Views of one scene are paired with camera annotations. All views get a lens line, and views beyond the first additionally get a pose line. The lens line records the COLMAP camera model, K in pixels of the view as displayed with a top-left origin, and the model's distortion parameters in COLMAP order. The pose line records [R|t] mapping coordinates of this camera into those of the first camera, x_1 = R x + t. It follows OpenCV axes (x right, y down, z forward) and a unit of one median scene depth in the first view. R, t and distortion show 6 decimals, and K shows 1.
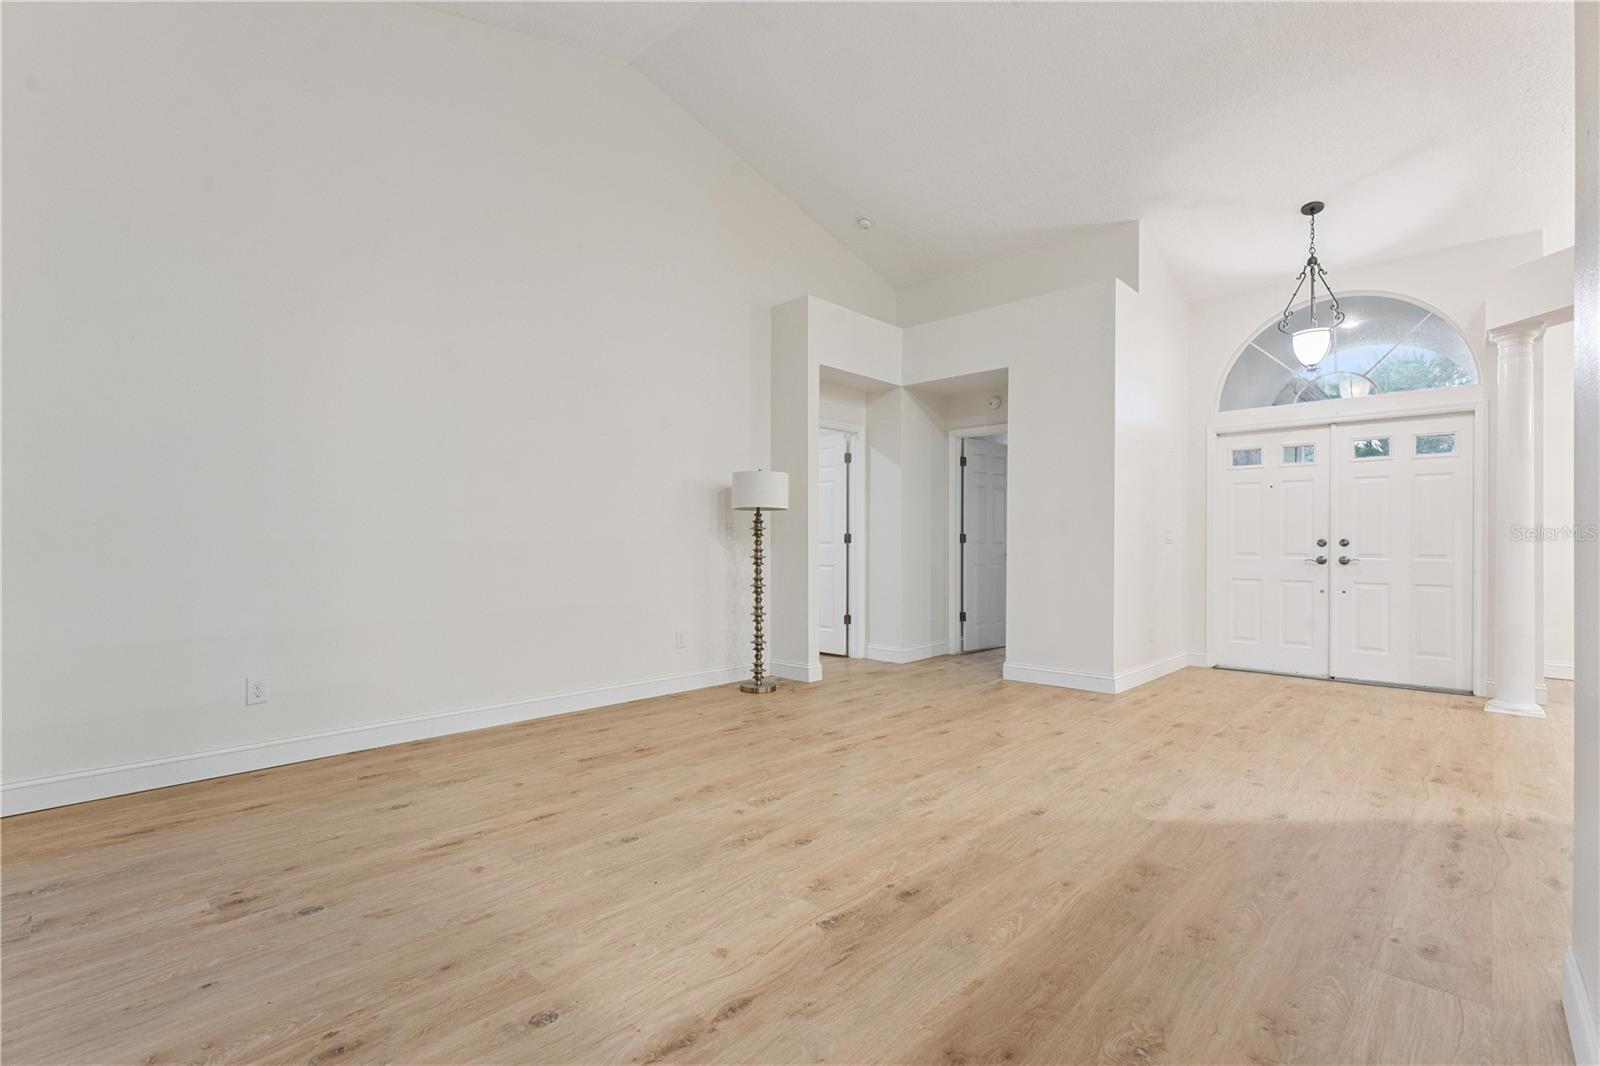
lens RADIAL K [[722.4, 0, 787.4], [0, 722.4, 544.4], [0, 0, 1]] dist [-0.002756, 0.000133]
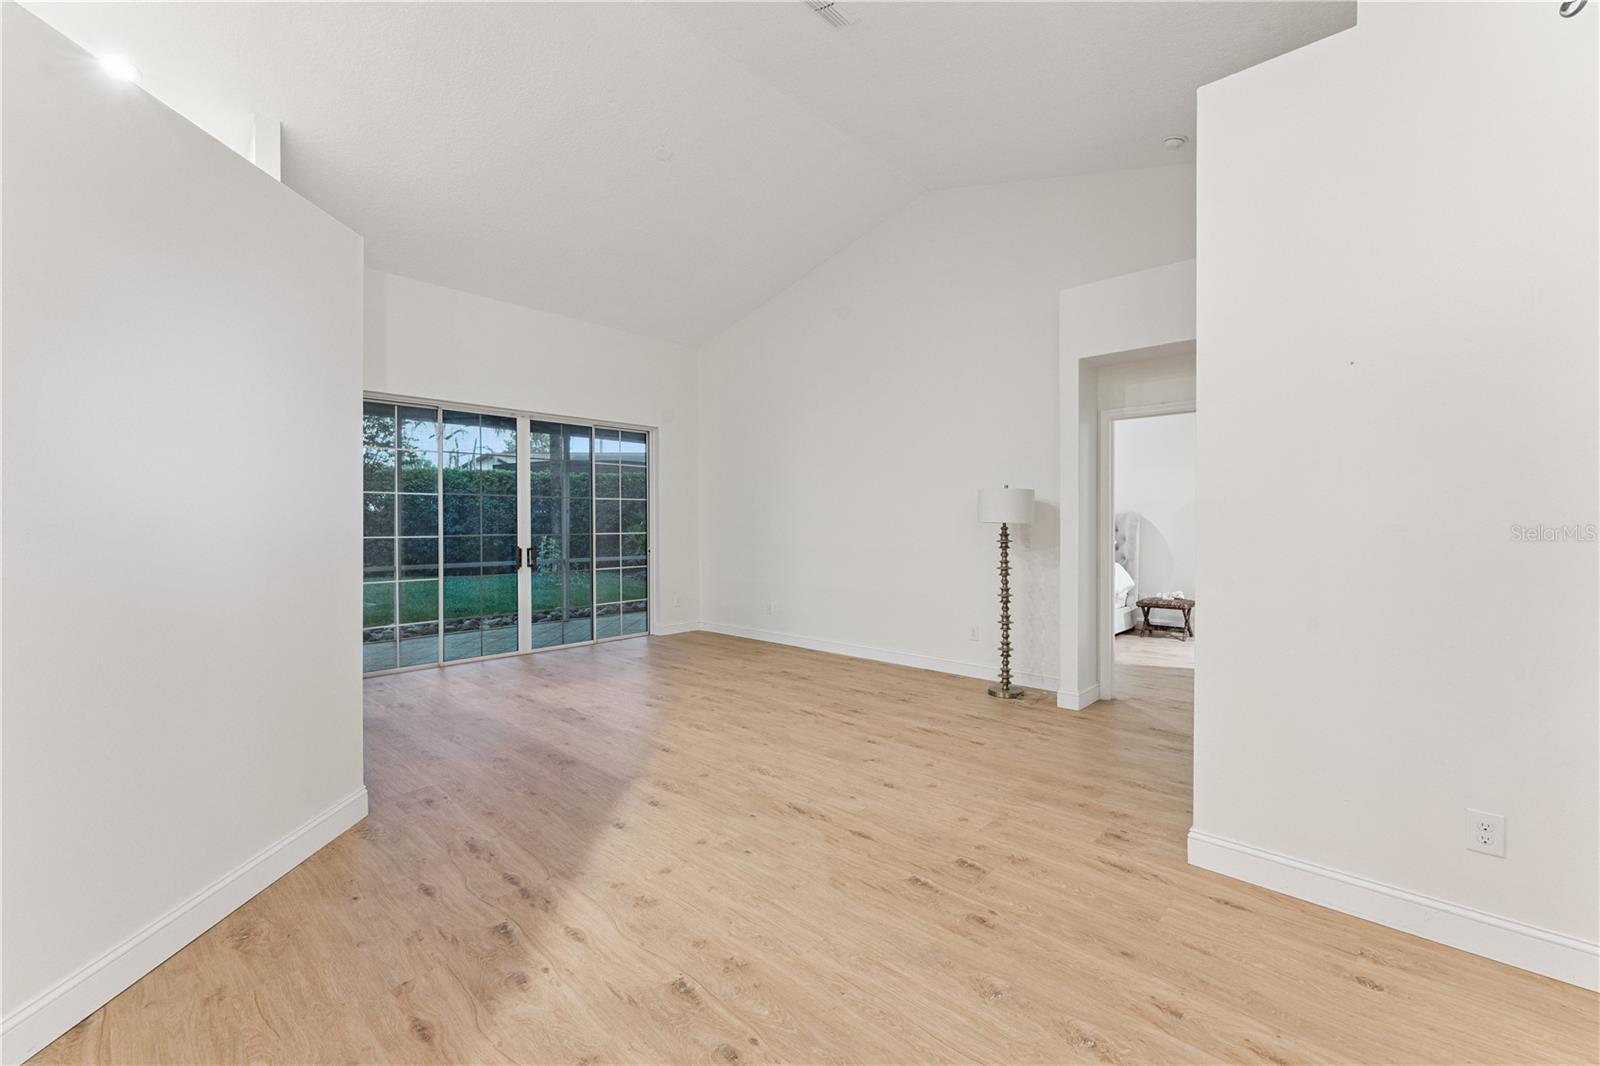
lens RADIAL K [[658.9, 0, 795.4], [0, 658.9, 523.8], [0, 0, 1]] dist [-0.000908, -0.000019]
pose [[0.017191, -0.003678, -0.999845, 1.561727], [-0.004017, 0.999985, -0.003747, -0.072183], [0.999844, 0.004081, 0.017176, 1.154461]]
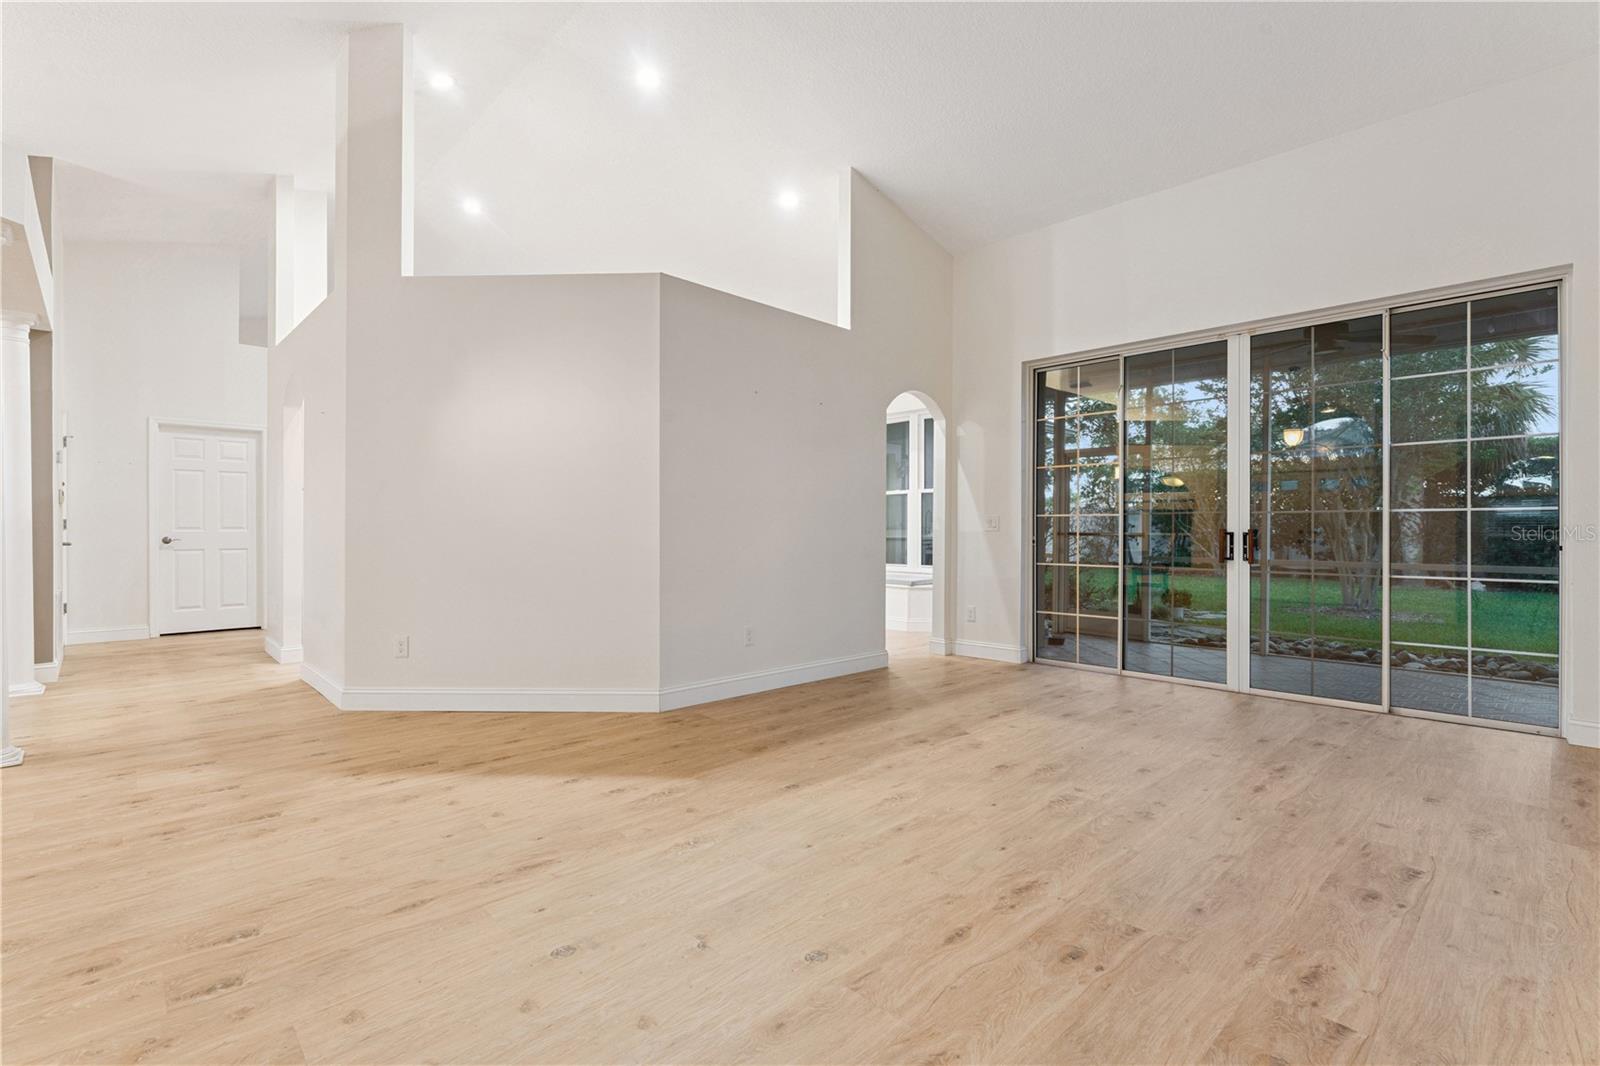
lens RADIAL K [[722.4, 0, 797.9], [0, 722.4, 543.3], [0, 0, 1]] dist [-0.002756, 0.000133]
pose [[-0.999394, -0.005668, 0.034336, 0.284822], [-0.004812, 0.999677, 0.024958, -0.009061], [-0.034467, 0.024778, -0.999099, 1.911154]]
